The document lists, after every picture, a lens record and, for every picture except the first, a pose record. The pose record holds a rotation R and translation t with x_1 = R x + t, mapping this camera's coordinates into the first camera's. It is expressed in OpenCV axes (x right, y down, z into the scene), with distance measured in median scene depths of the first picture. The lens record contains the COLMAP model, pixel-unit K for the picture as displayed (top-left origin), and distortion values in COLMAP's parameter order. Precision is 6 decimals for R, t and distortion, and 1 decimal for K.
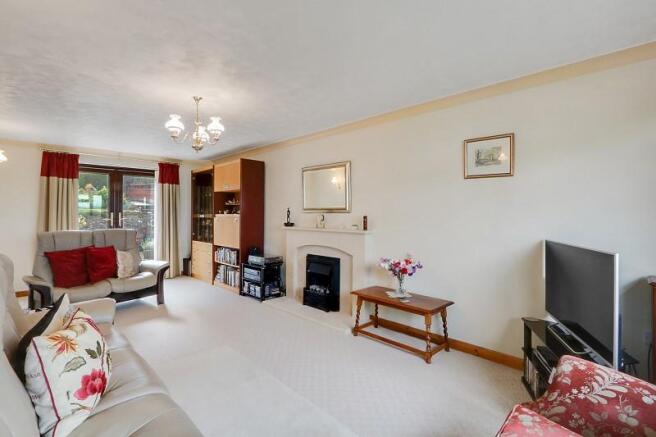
lens RADIAL K [[307.8, 0, 328.0], [0, 307.8, 218.5], [0, 0, 1]] dist [-0.027387, 0.000238]
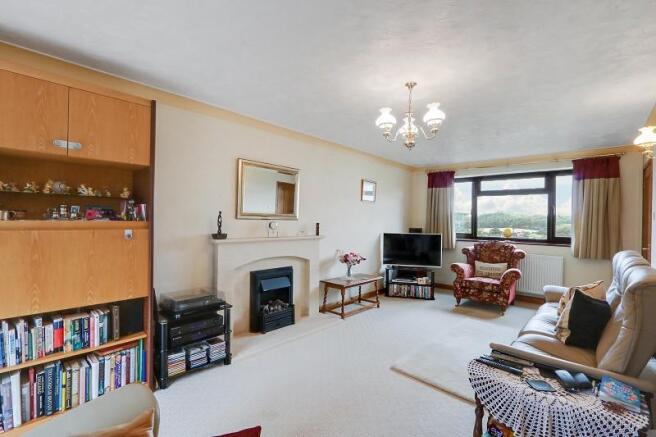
lens RADIAL K [[307.8, 0, 328.0], [0, 307.8, 218.5], [0, 0, 1]] dist [-0.027387, 0.000238]
pose [[-0.056569, -0.003875, 0.998391, -0.959542], [-0.007808, 0.999964, 0.003438, -0.027046], [-0.998368, -0.007601, -0.056598, 0.945555]]
